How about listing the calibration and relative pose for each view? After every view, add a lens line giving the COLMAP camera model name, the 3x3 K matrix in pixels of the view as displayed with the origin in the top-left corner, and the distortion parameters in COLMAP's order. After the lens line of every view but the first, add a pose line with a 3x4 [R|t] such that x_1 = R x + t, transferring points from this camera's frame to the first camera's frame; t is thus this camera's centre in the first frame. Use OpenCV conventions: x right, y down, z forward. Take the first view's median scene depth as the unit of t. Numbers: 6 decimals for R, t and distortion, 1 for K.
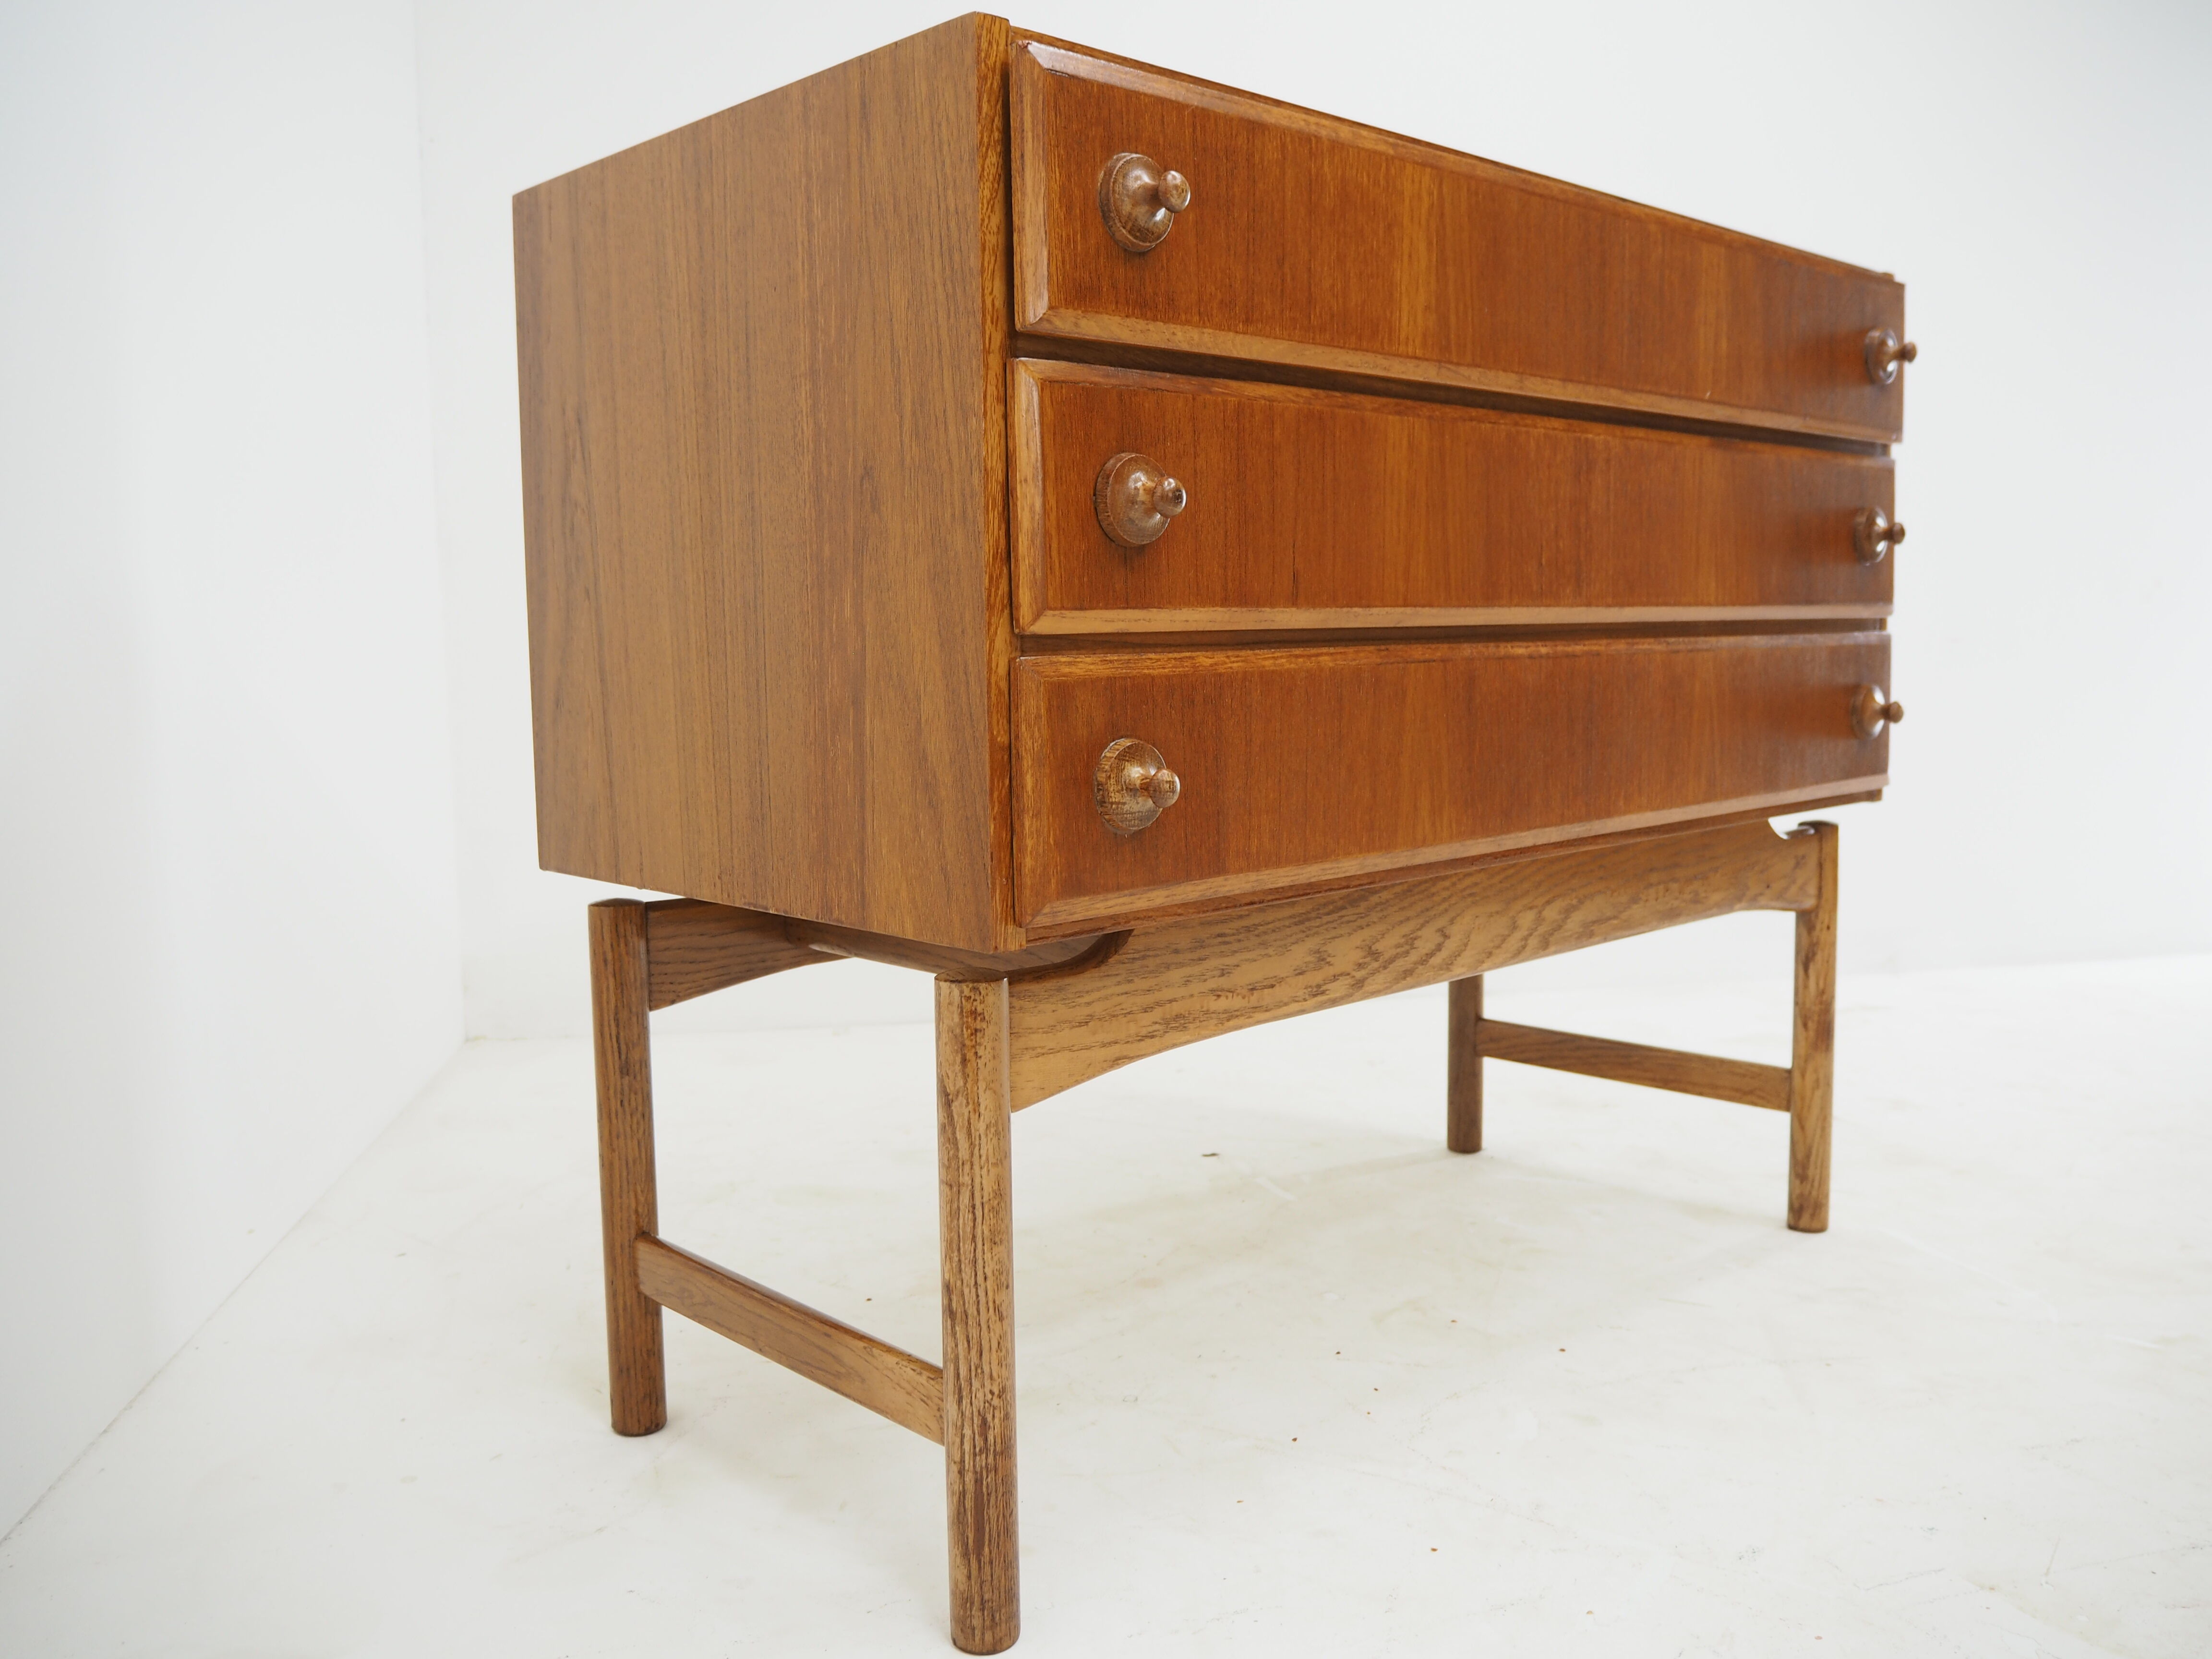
lens RADIAL K [[1854.6, 0, 1106.0], [0, 1854.6, 829.5], [0, 0, 1]] dist [-0.041187, -0.000621]
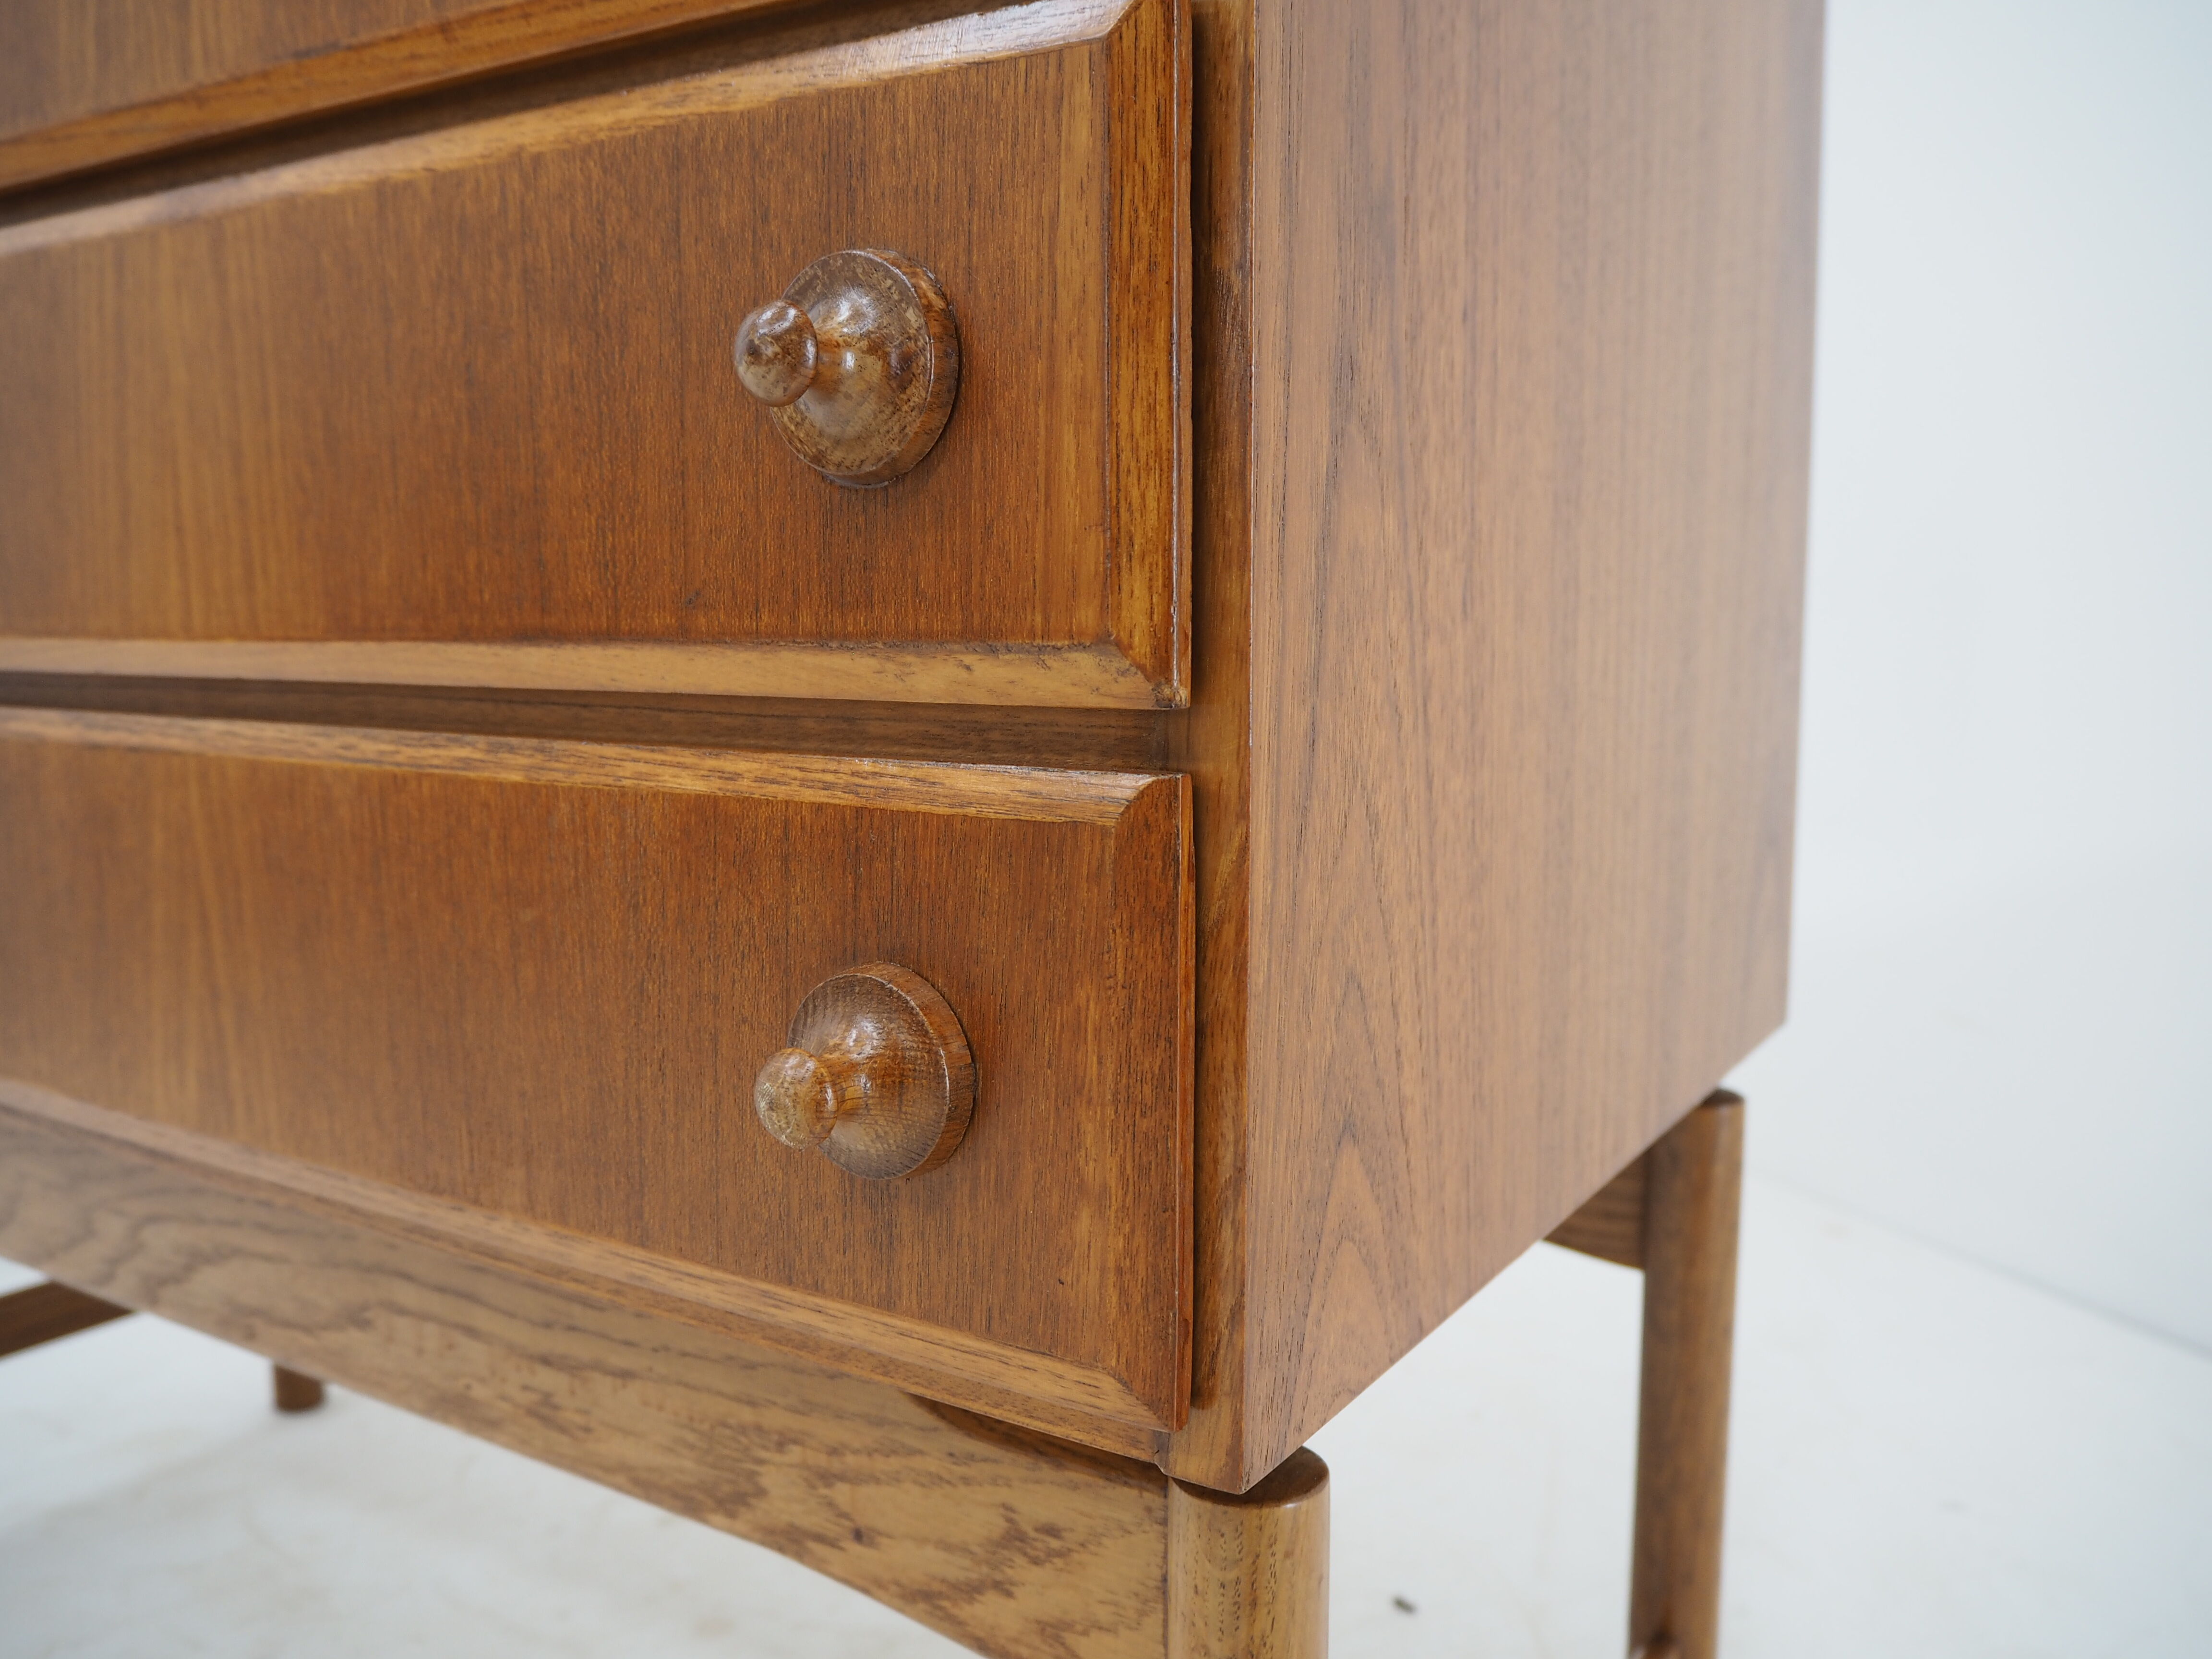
lens RADIAL K [[1829.4, 0, 1106.0], [0, 1829.4, 829.5], [0, 0, 1]] dist [-0.025467, -0.003147]
pose [[0.248574, 0.140464, -0.958374, 0.920657], [-0.108047, 0.987275, 0.116675, -0.181933], [0.962568, 0.074547, 0.260588, 1.347943]]
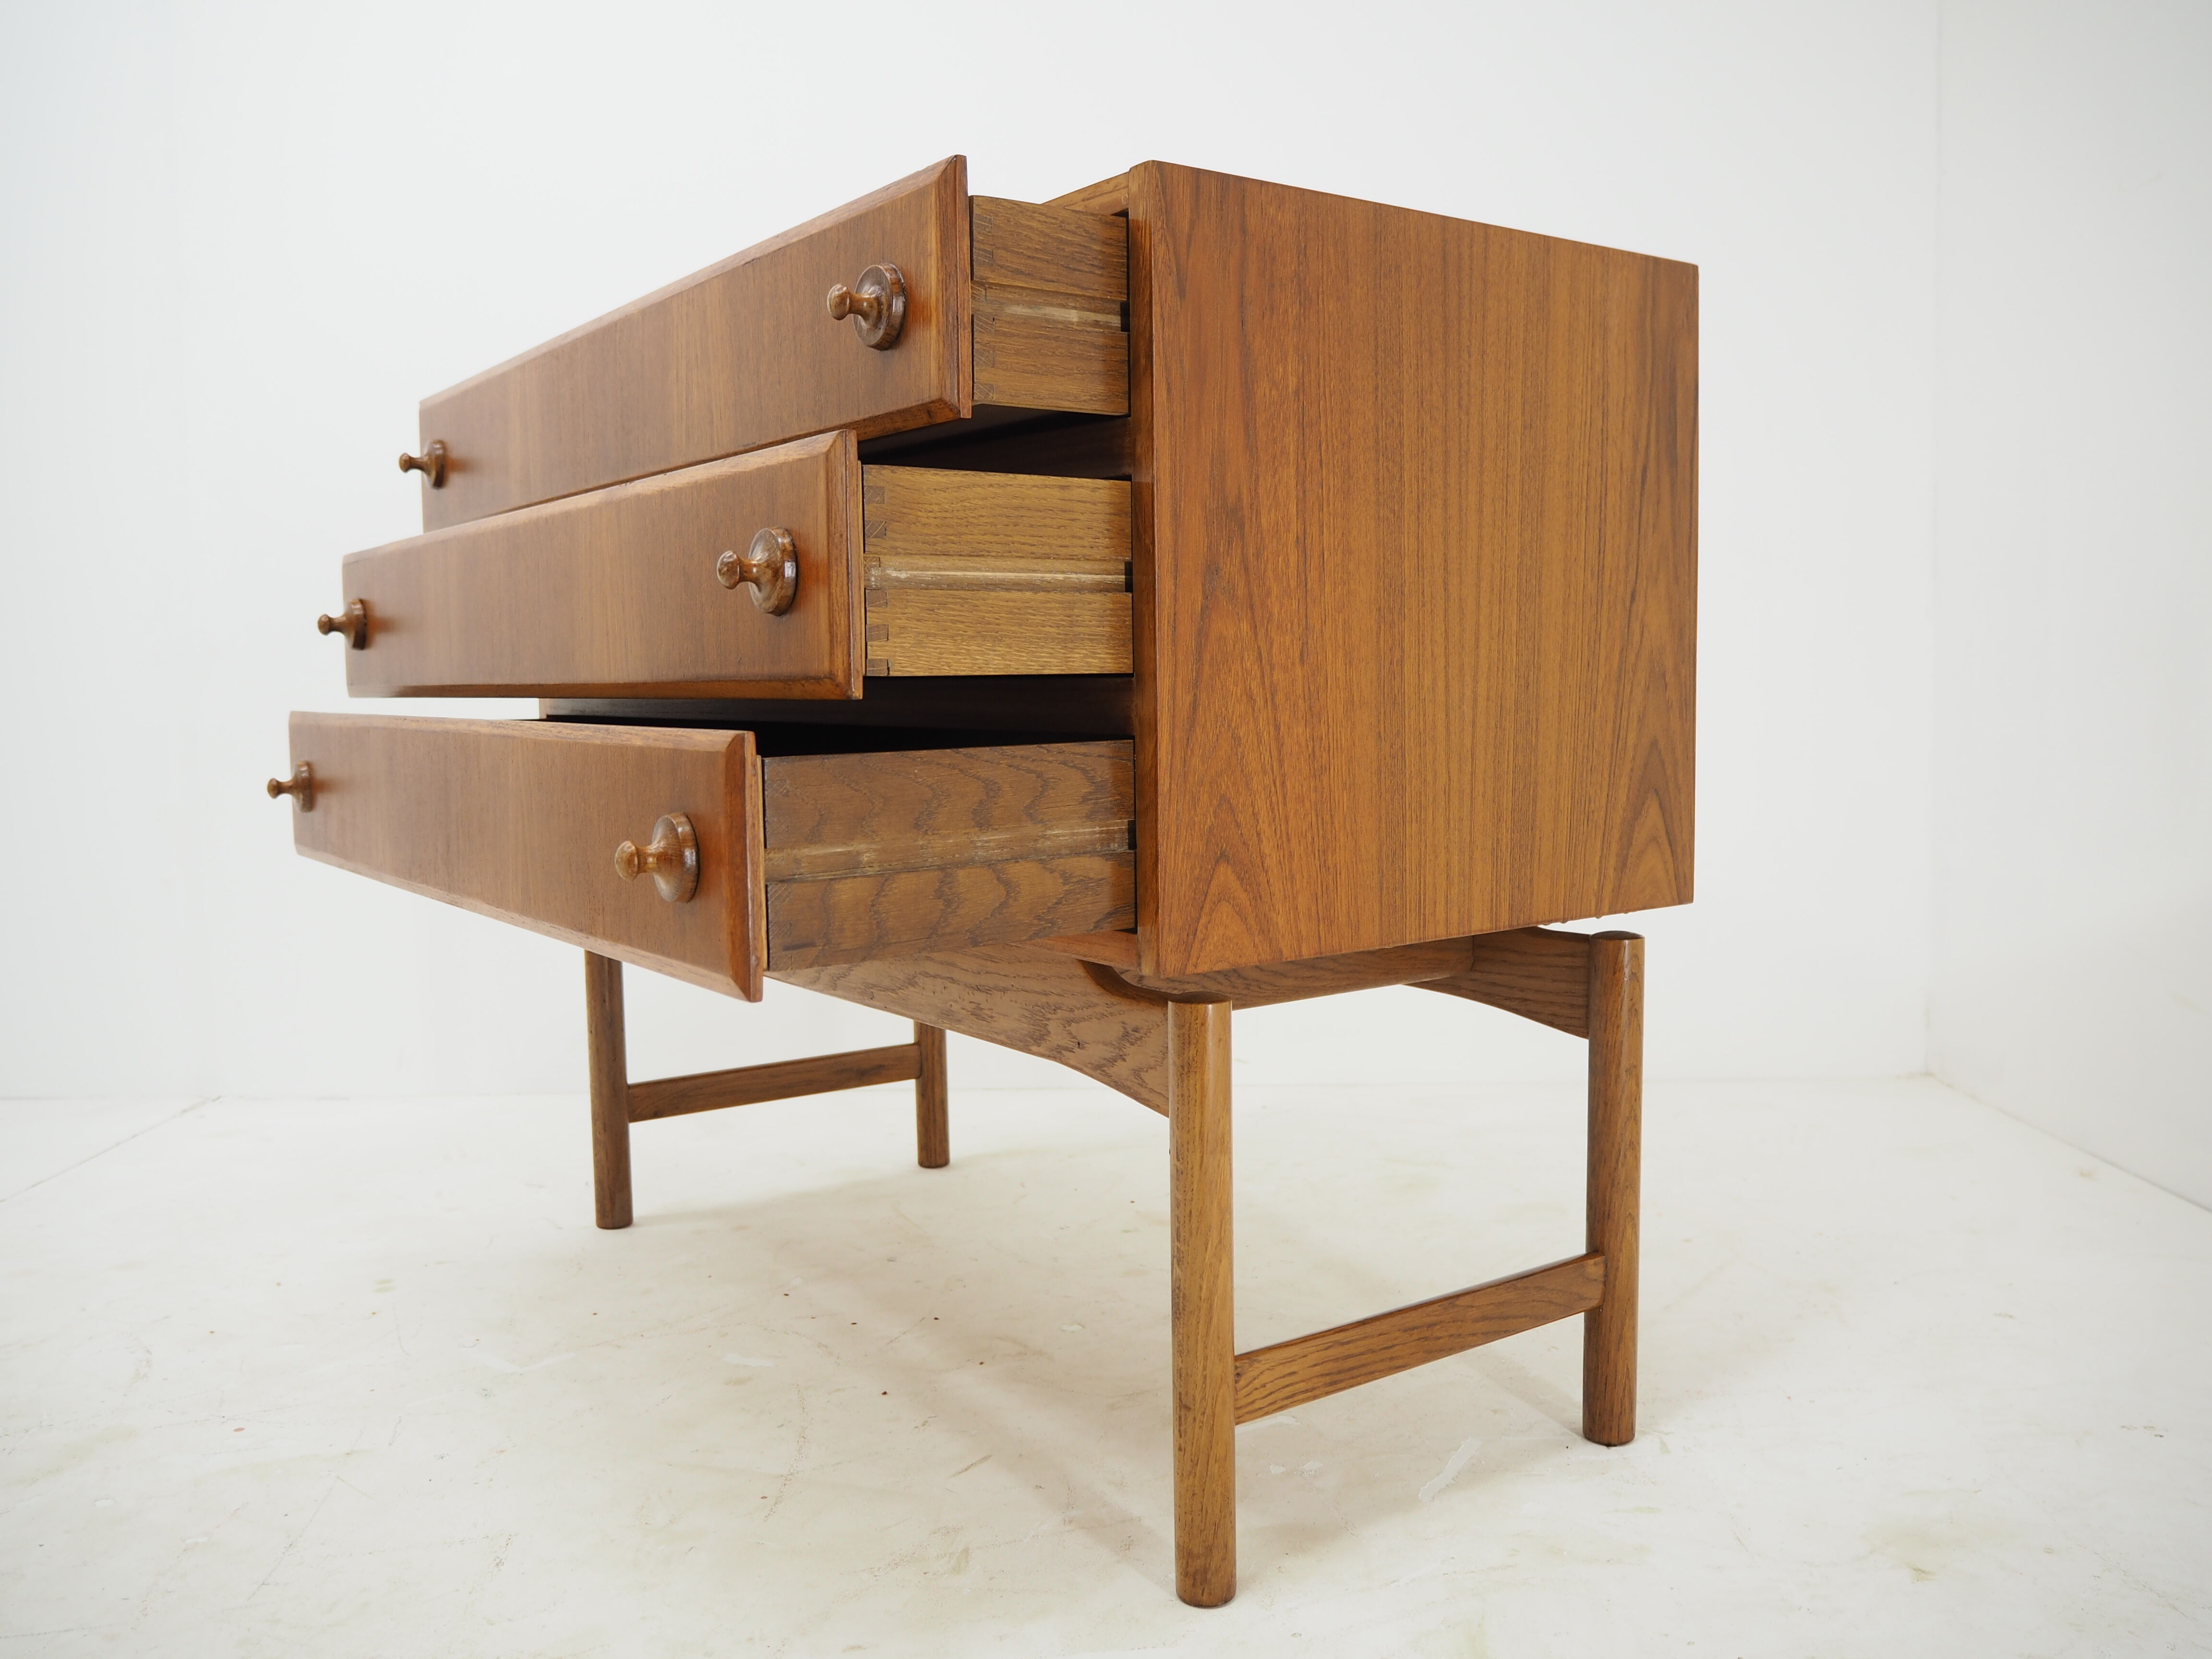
lens RADIAL K [[1844.1, 0, 1106.0], [0, 1844.1, 829.5], [0, 0, 1]] dist [-0.046532, -0.002371]
pose [[-0.127489, 0.103885, -0.986385, 1.550166], [-0.093035, 0.988862, 0.116170, -0.205975], [0.987467, 0.106579, -0.116404, 1.544571]]
